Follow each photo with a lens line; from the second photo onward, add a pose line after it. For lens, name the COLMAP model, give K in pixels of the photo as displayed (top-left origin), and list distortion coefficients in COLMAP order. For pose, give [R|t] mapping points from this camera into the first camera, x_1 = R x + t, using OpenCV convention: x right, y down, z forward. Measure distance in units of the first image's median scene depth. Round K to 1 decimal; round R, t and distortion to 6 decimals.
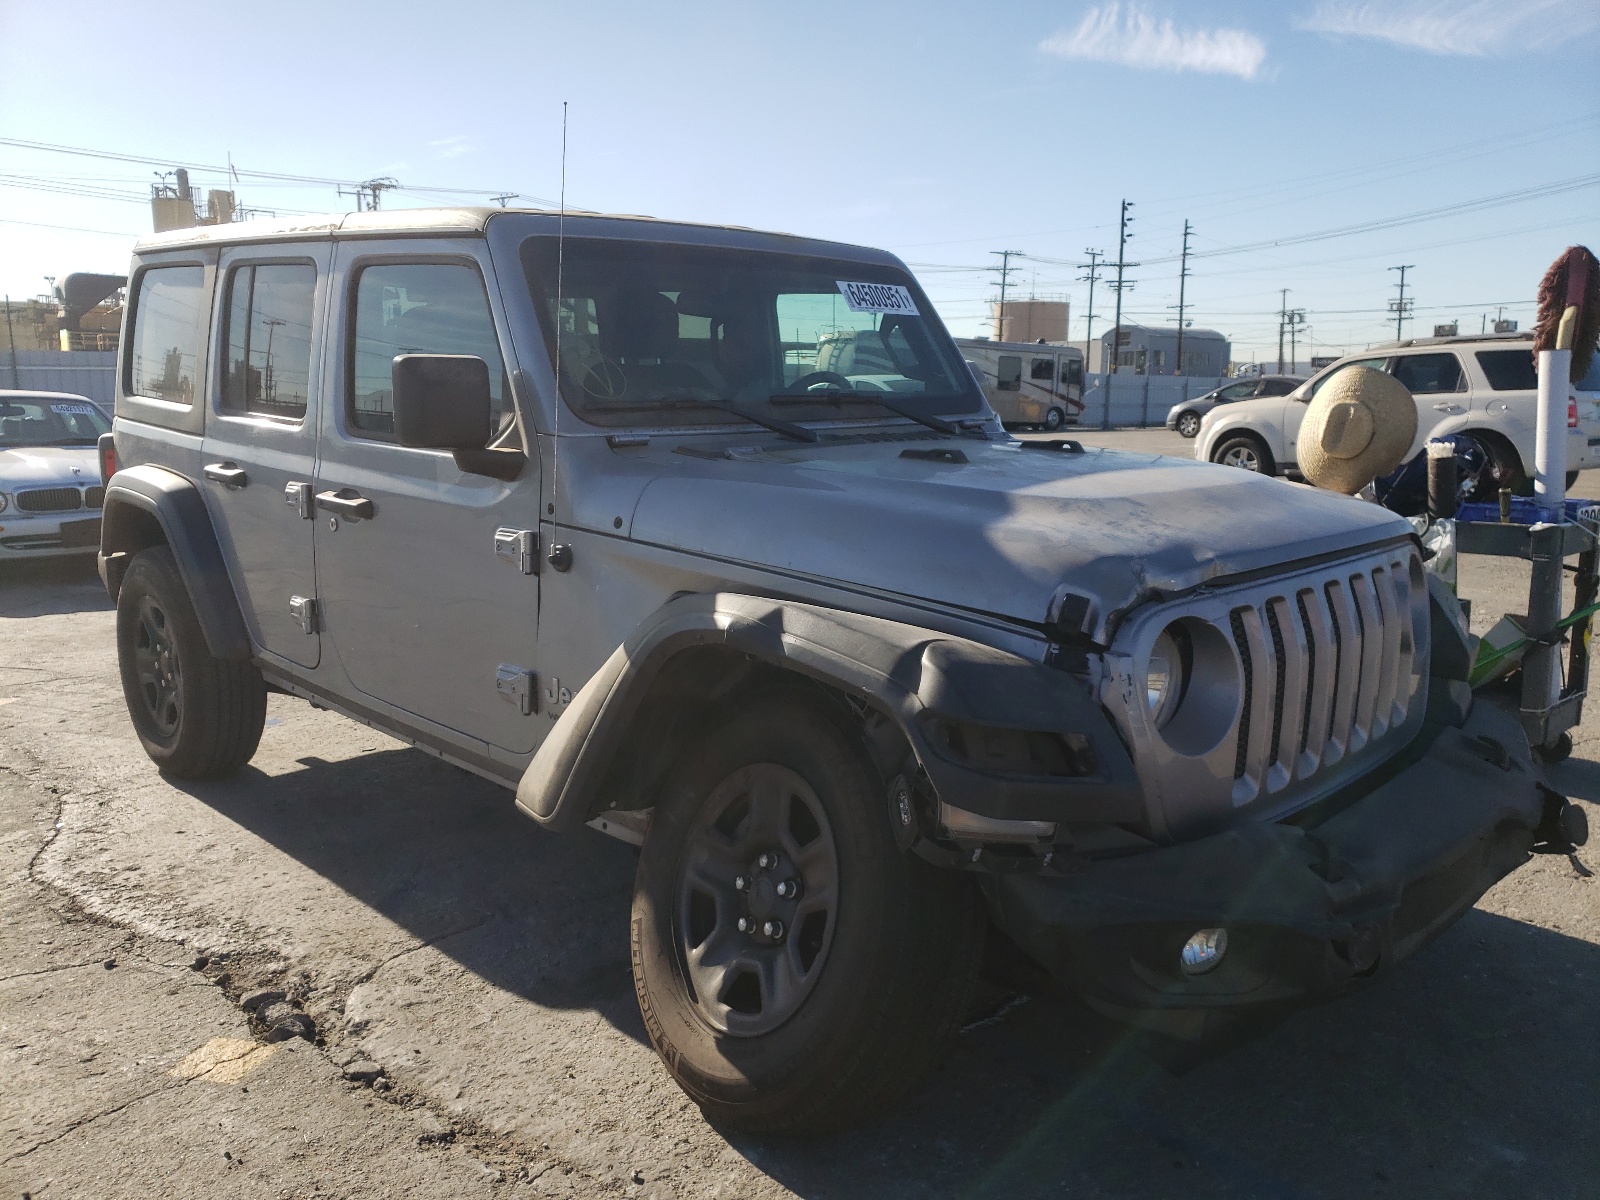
lens RADIAL K [[1340.4, 0, 804.6], [0, 1340.4, 599.0], [0, 0, 1]] dist [-0.003814, -0.008583]
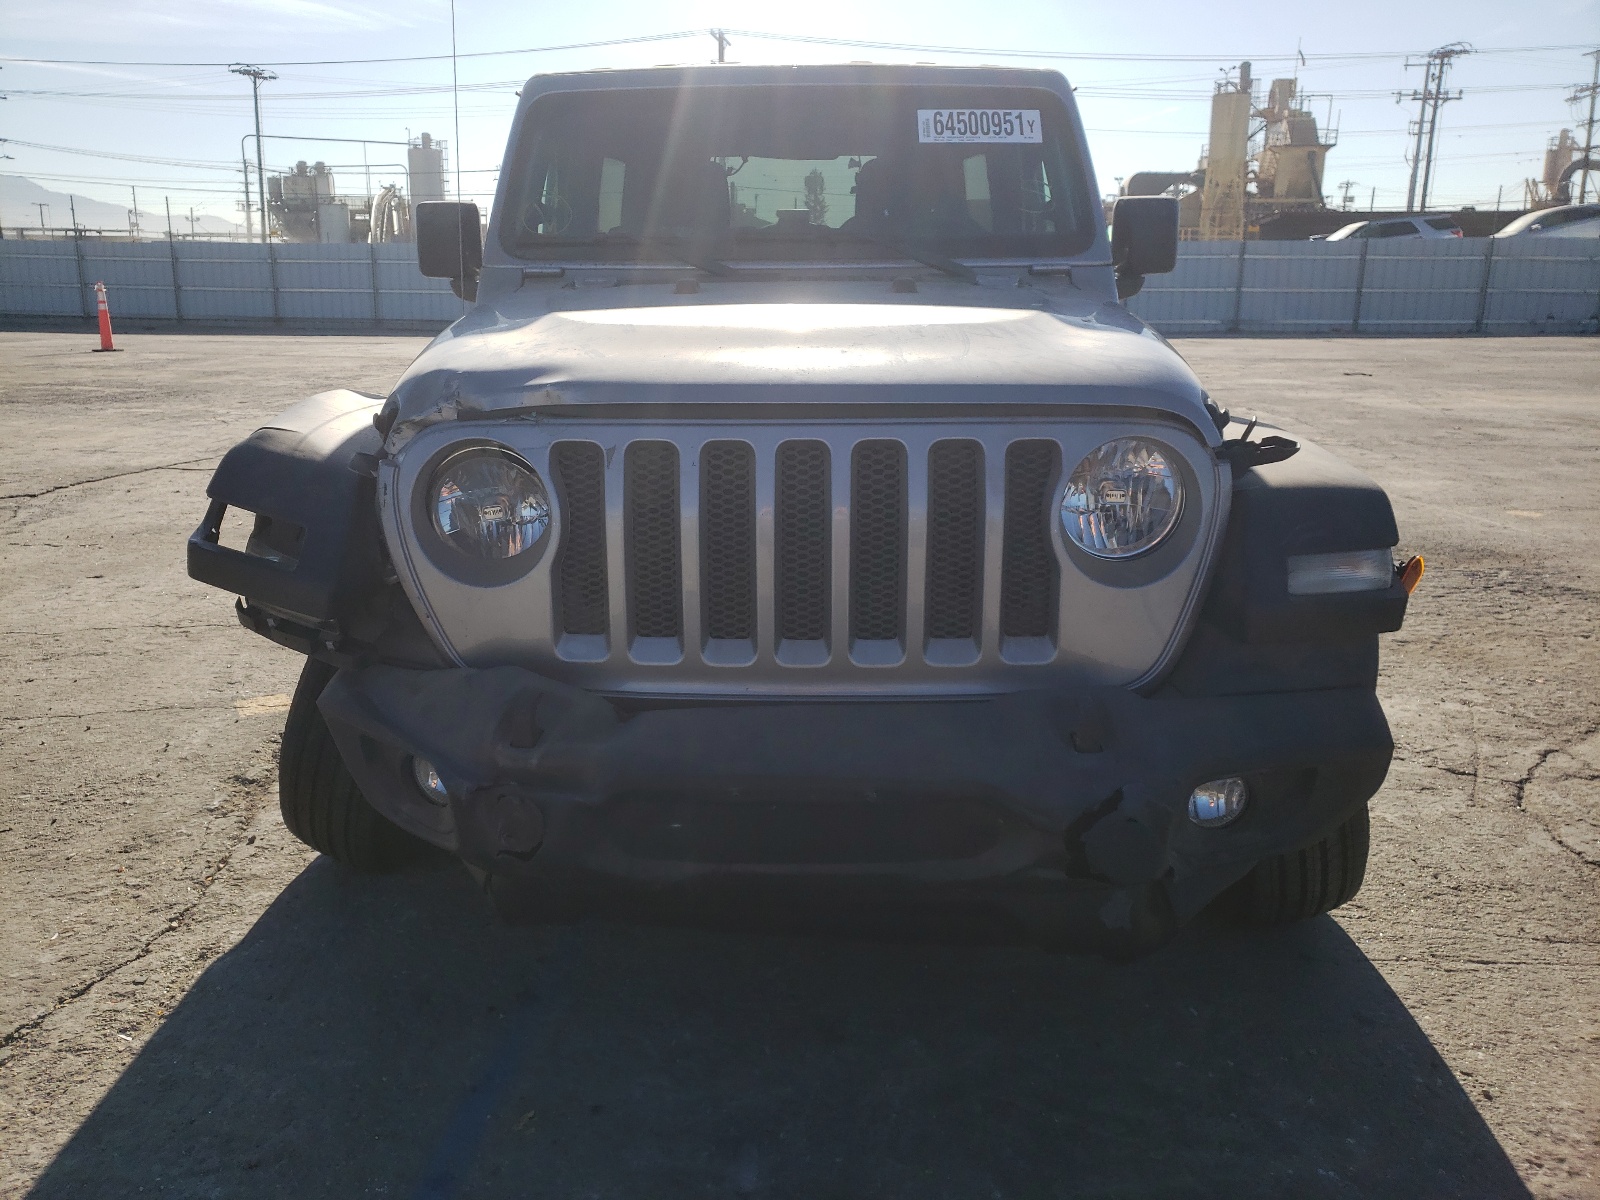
lens RADIAL K [[1340.4, 0, 804.0], [0, 1340.4, 597.3], [0, 0, 1]] dist [-0.003814, -0.008583]
pose [[0.641169, 0.166495, -0.749121, 0.156640], [-0.113410, 0.986020, 0.122080, -0.002750], [0.758974, 0.006684, 0.651087, 0.075742]]
